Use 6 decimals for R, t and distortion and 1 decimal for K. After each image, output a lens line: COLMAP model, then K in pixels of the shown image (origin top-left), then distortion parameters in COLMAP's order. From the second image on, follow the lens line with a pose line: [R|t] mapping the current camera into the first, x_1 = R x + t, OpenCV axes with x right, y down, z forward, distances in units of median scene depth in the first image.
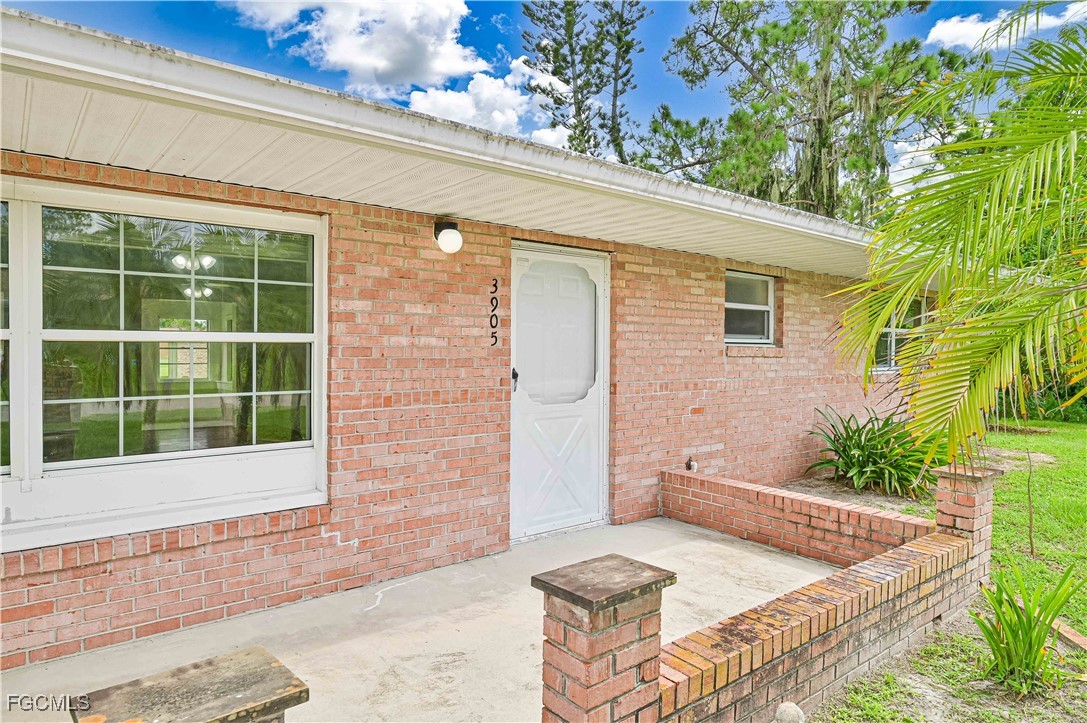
lens RADIAL K [[657.7, 0, 540.3], [0, 657.7, 359.9], [0, 0, 1]] dist [-0.006234, -0.000219]
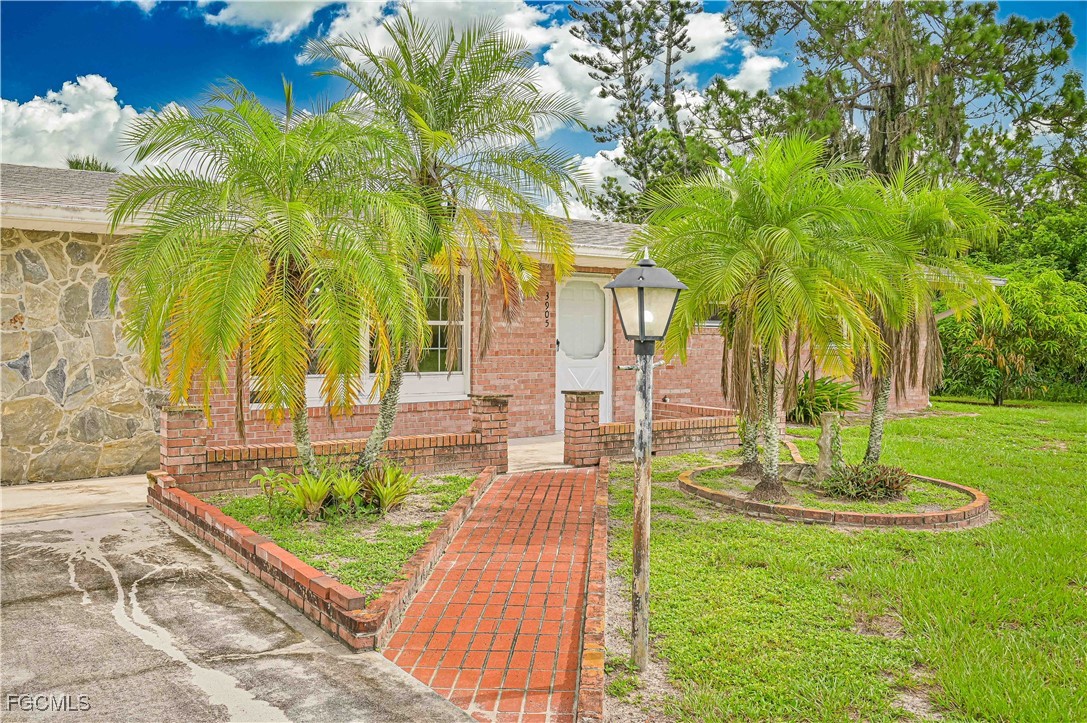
lens RADIAL K [[1012.7, 0, 542.7], [0, 1012.7, 358.6], [0, 0, 1]] dist [-0.005854, 0.000000]
pose [[0.998170, -0.002165, -0.060425, 0.074043], [0.002104, 0.999997, -0.001067, 0.057283], [0.060427, 0.000938, 0.998172, -1.514565]]
